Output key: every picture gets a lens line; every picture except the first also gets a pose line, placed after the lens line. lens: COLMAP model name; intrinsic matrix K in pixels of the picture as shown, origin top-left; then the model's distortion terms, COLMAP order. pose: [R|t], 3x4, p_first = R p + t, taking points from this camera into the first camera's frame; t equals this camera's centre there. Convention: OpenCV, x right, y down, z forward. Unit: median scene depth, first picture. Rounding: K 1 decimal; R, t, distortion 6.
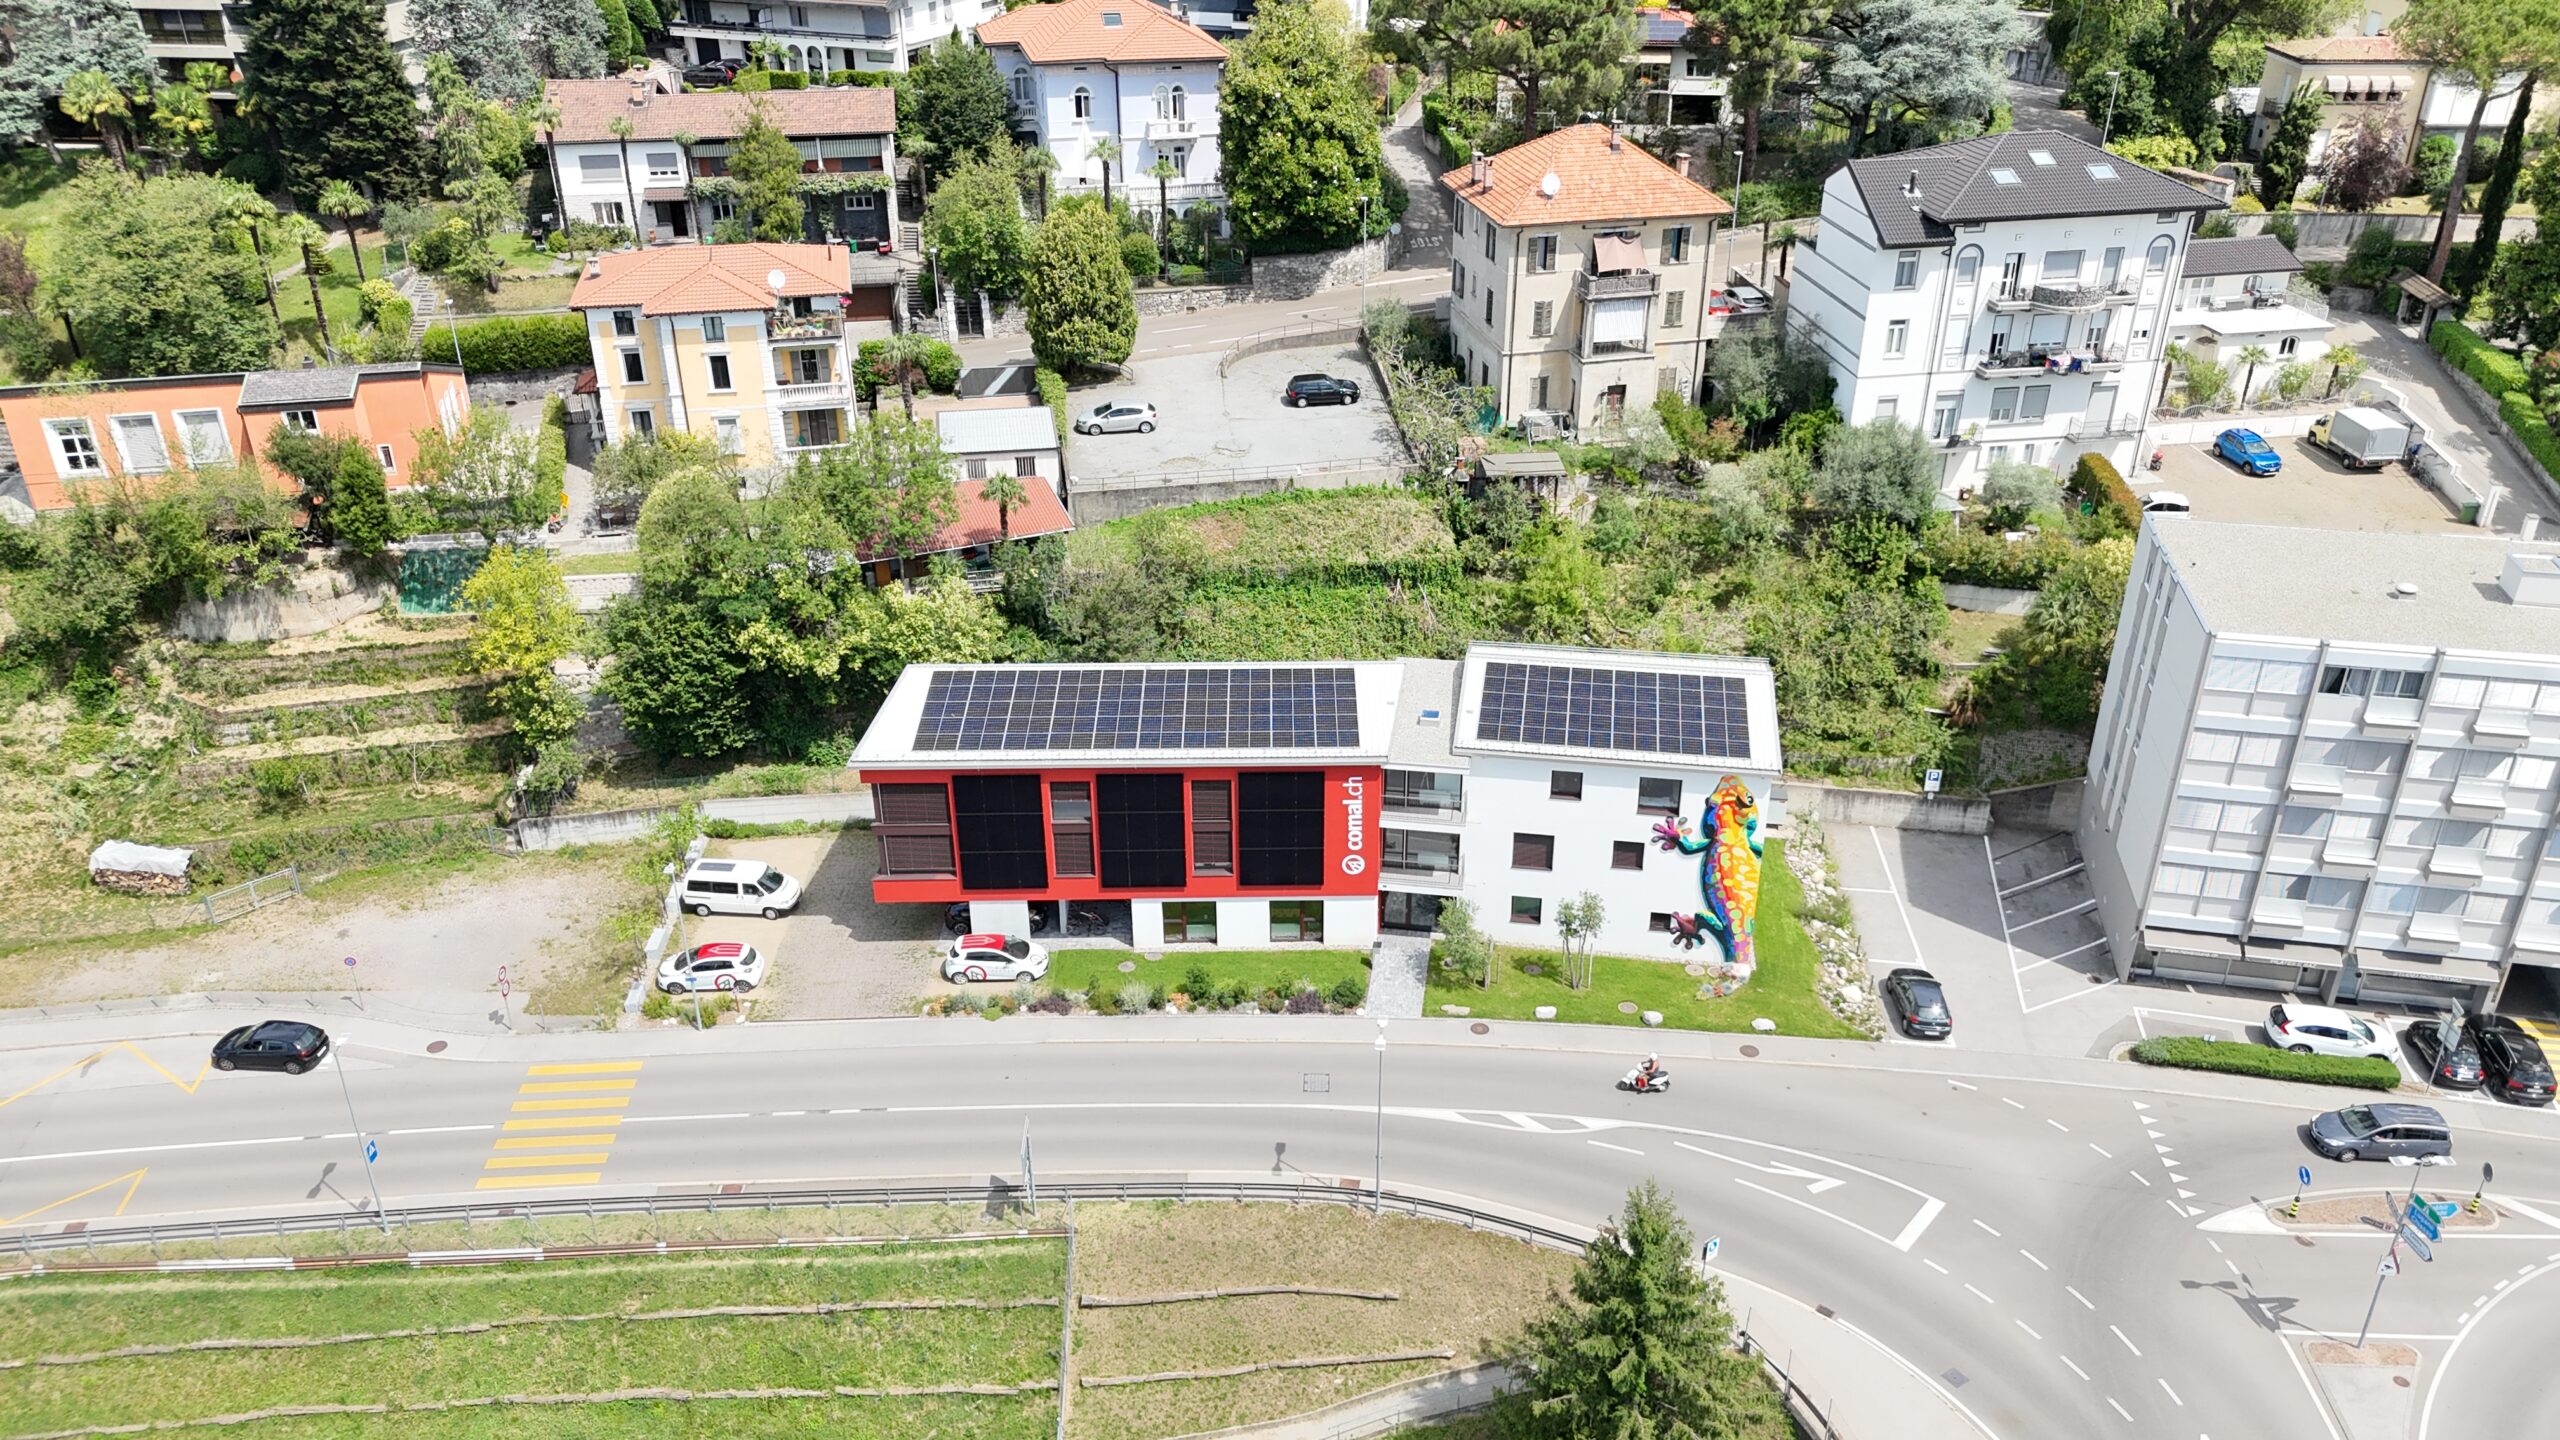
lens RADIAL K [[2168.6, 0, 1280.0], [0, 2168.6, 720.0], [0, 0, 1]] dist [0.282606, -0.001388]
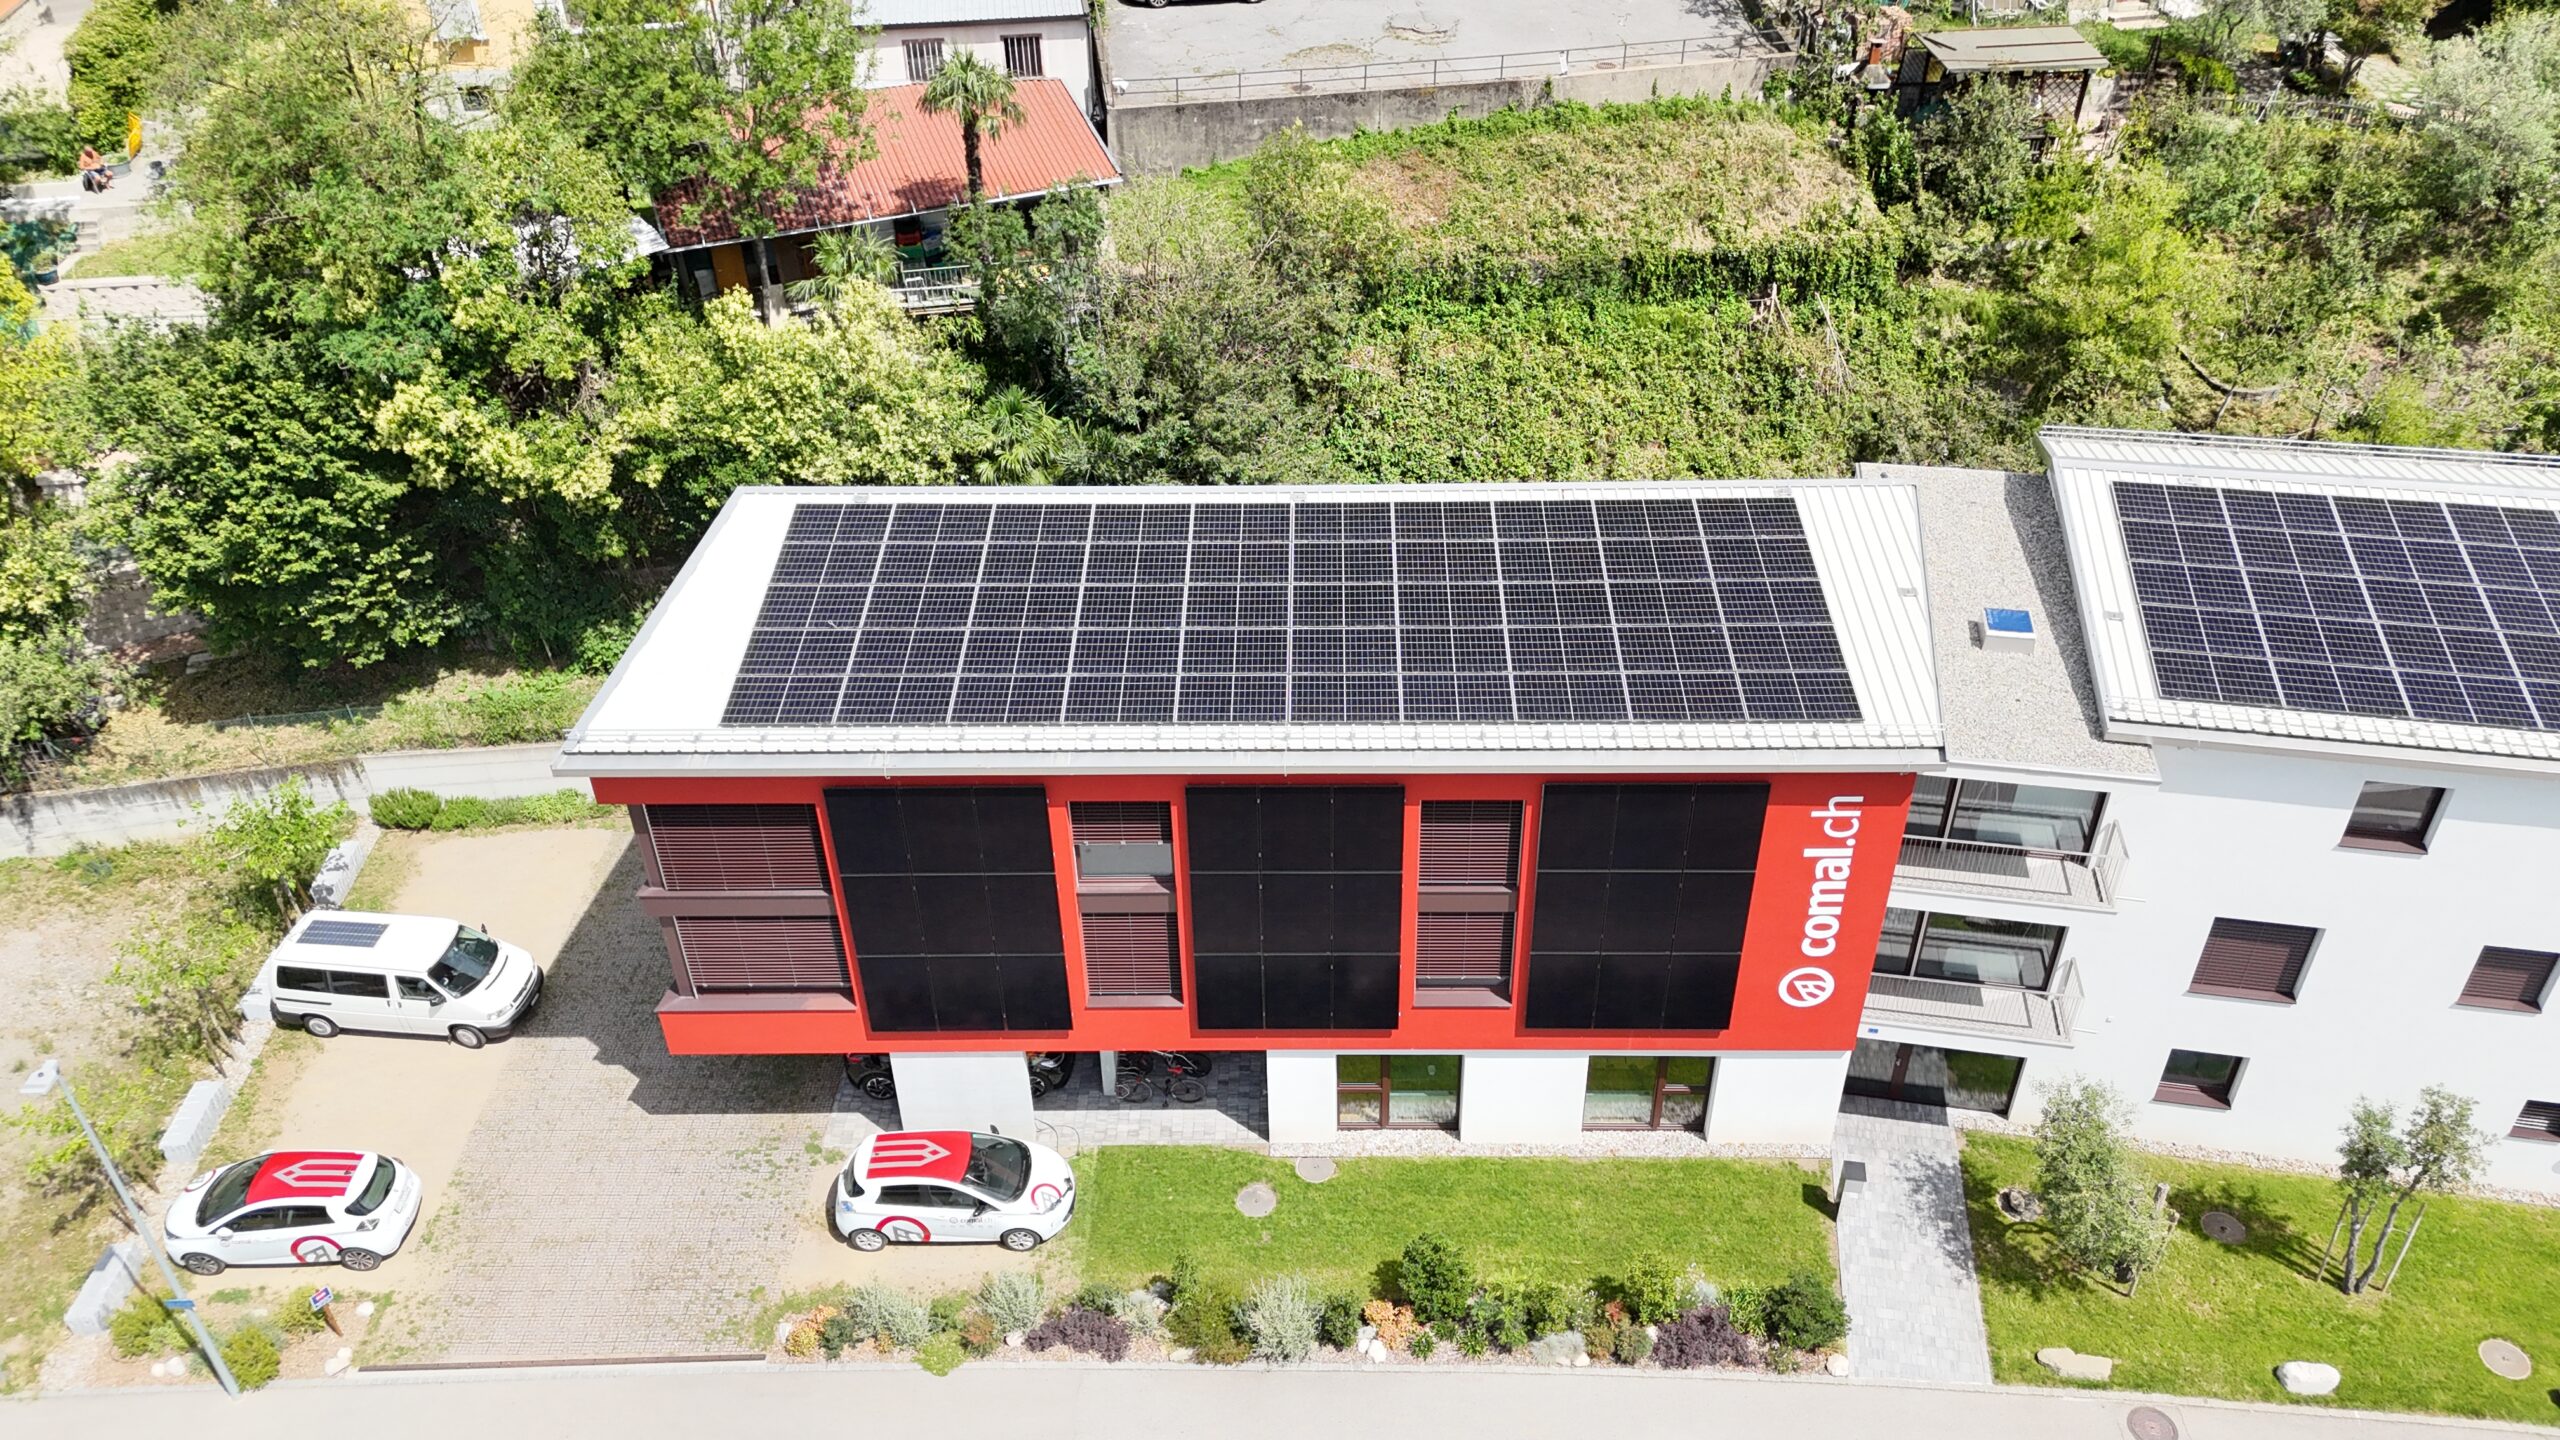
lens RADIAL K [[2009.3, 0, 1280.0], [0, 2009.3, 720.0], [0, 0, 1]] dist [0.077420, -0.005241]
pose [[0.999900, 0.003339, -0.013714, -0.056877], [-0.001345, 0.989728, 0.142957, -0.035897], [0.014051, -0.142924, 0.989634, 0.584339]]
